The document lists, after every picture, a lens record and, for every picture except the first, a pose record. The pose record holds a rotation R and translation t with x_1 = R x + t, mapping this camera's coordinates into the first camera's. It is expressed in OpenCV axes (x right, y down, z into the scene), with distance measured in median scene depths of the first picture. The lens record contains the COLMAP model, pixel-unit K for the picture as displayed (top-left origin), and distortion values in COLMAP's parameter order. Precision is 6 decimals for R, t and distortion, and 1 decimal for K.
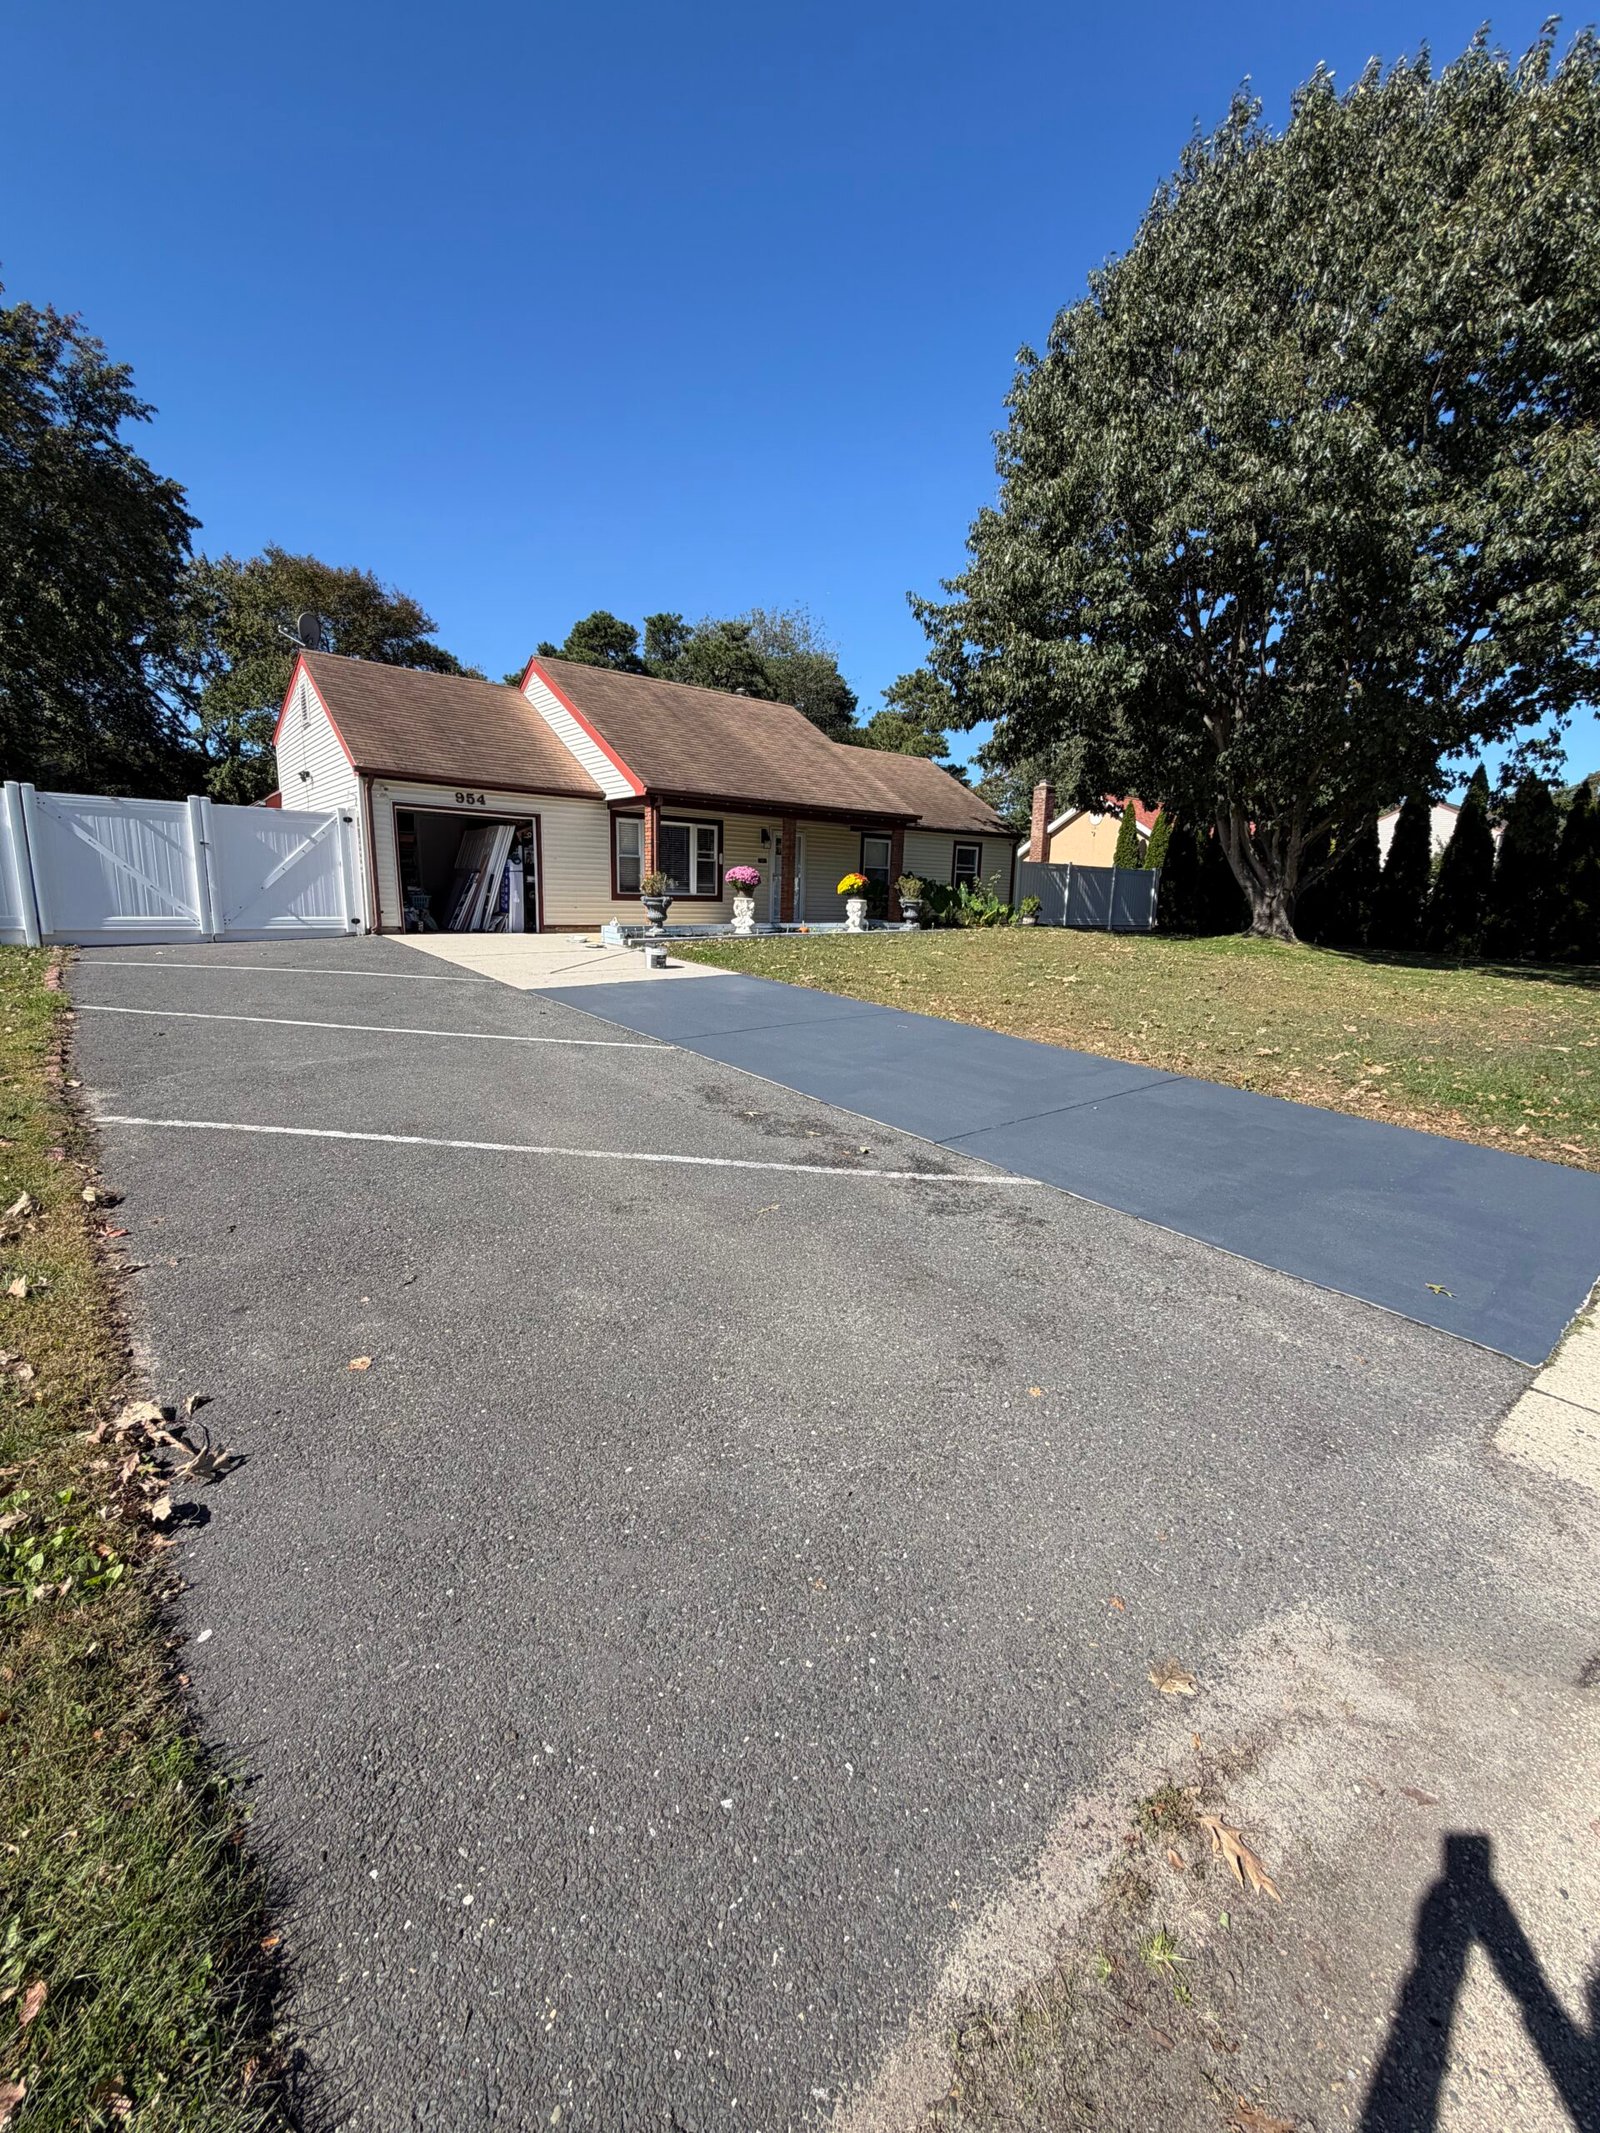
lens RADIAL K [[845.5, 0, 799.7], [0, 845.5, 1061.1], [0, 0, 1]] dist [-0.000524, -0.000008]
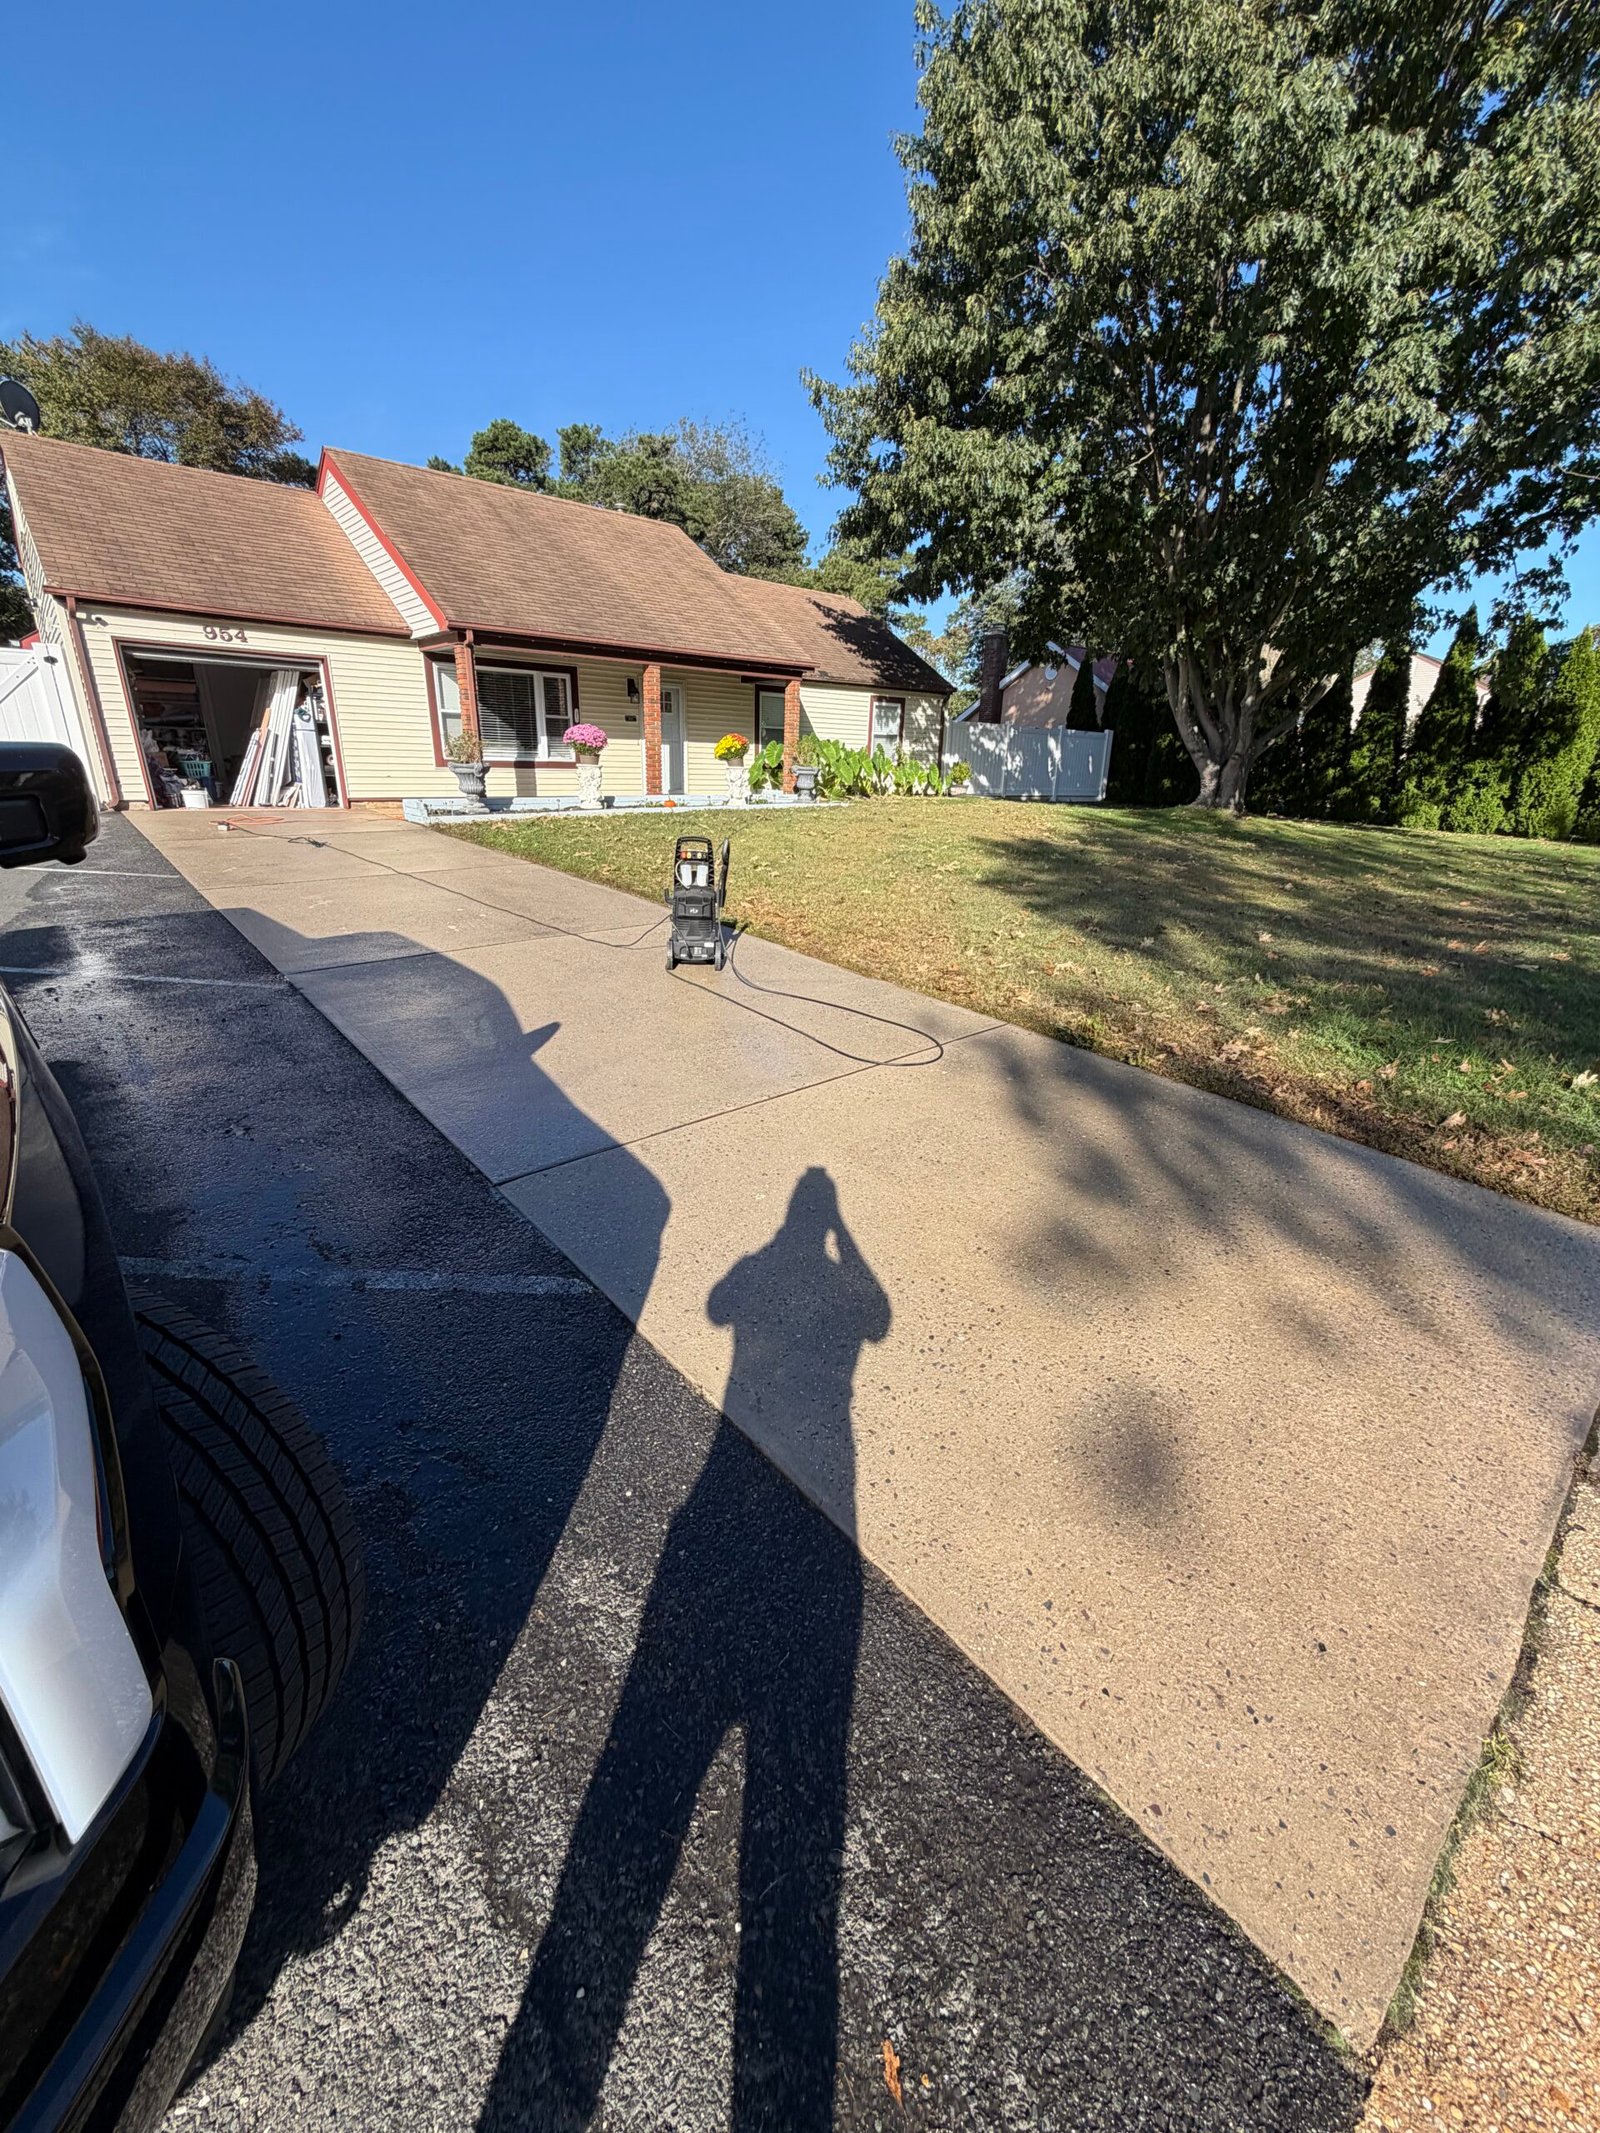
lens RADIAL K [[846.6, 0, 800.2], [0, 846.6, 1061.7], [0, 0, 1]] dist [-0.000403, 0.000011]
pose [[0.999404, -0.011910, 0.032409, 0.096103], [0.007049, 0.989236, 0.146162, -0.020849], [-0.033801, -0.145847, 0.988730, 0.110920]]
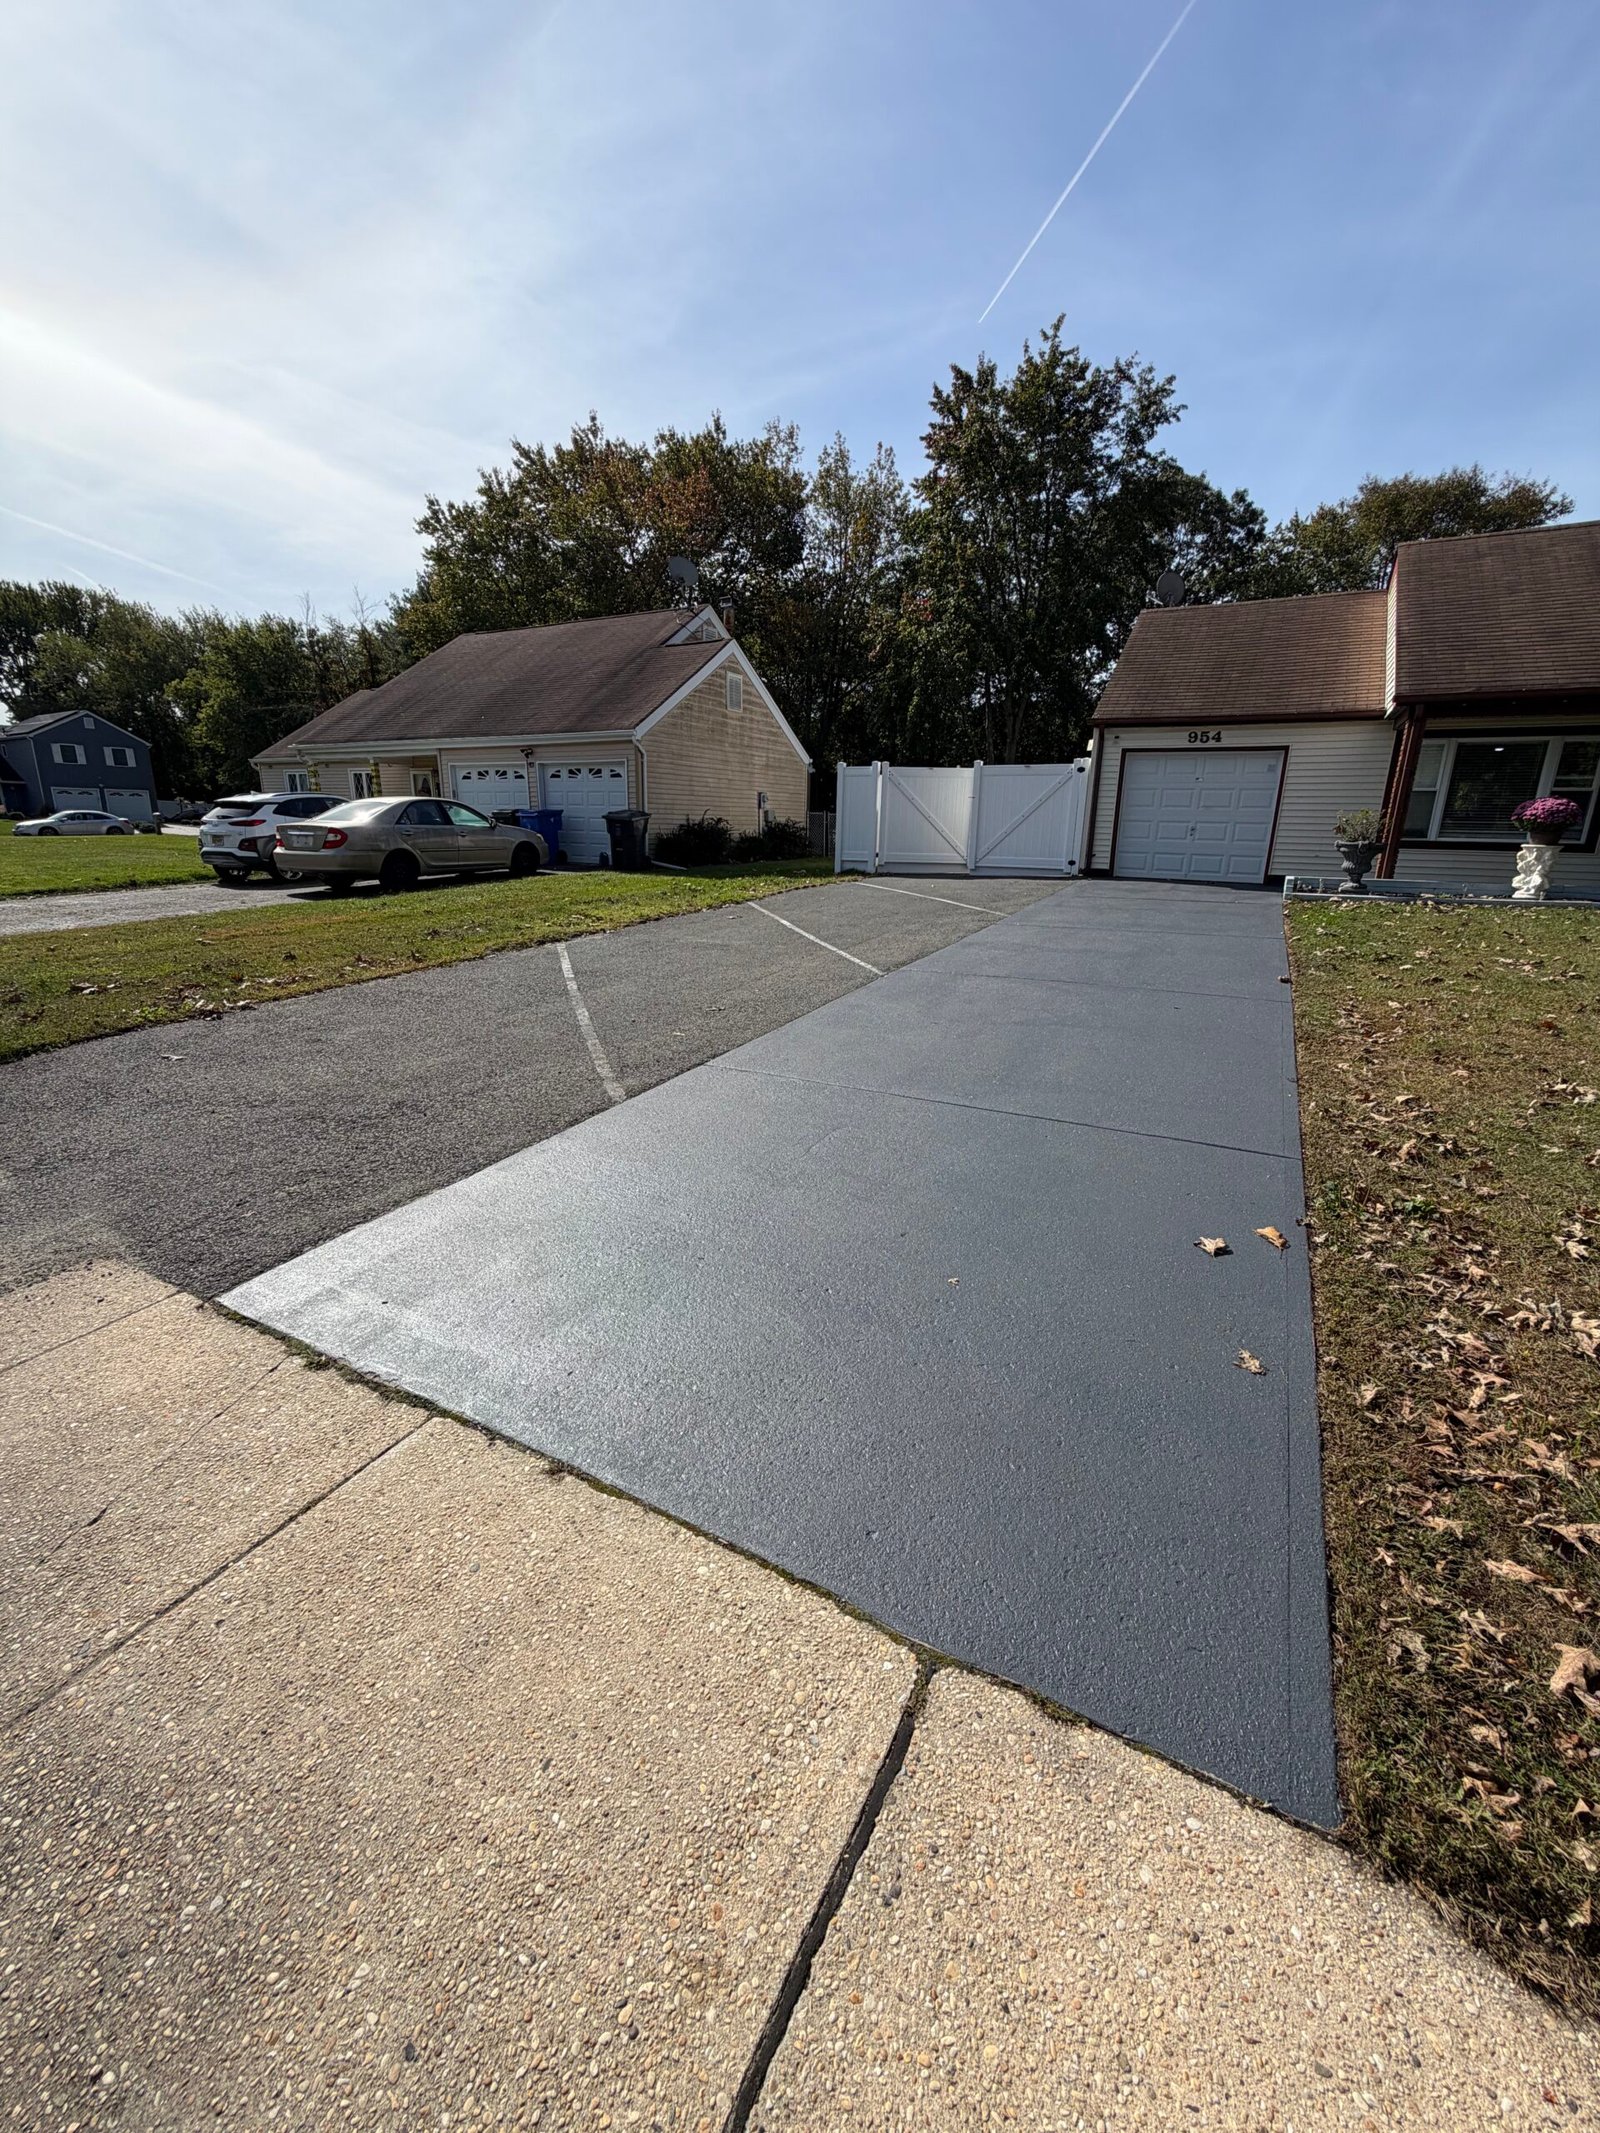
lens RADIAL K [[845.5, 0, 799.7], [0, 845.5, 1061.1], [0, 0, 1]] dist [-0.000524, -0.000008]
pose [[0.381359, 0.234768, -0.894119, 0.299720], [-0.189113, 0.966572, 0.173132, -0.028887], [0.904877, 0.103064, 0.413008, 0.185308]]
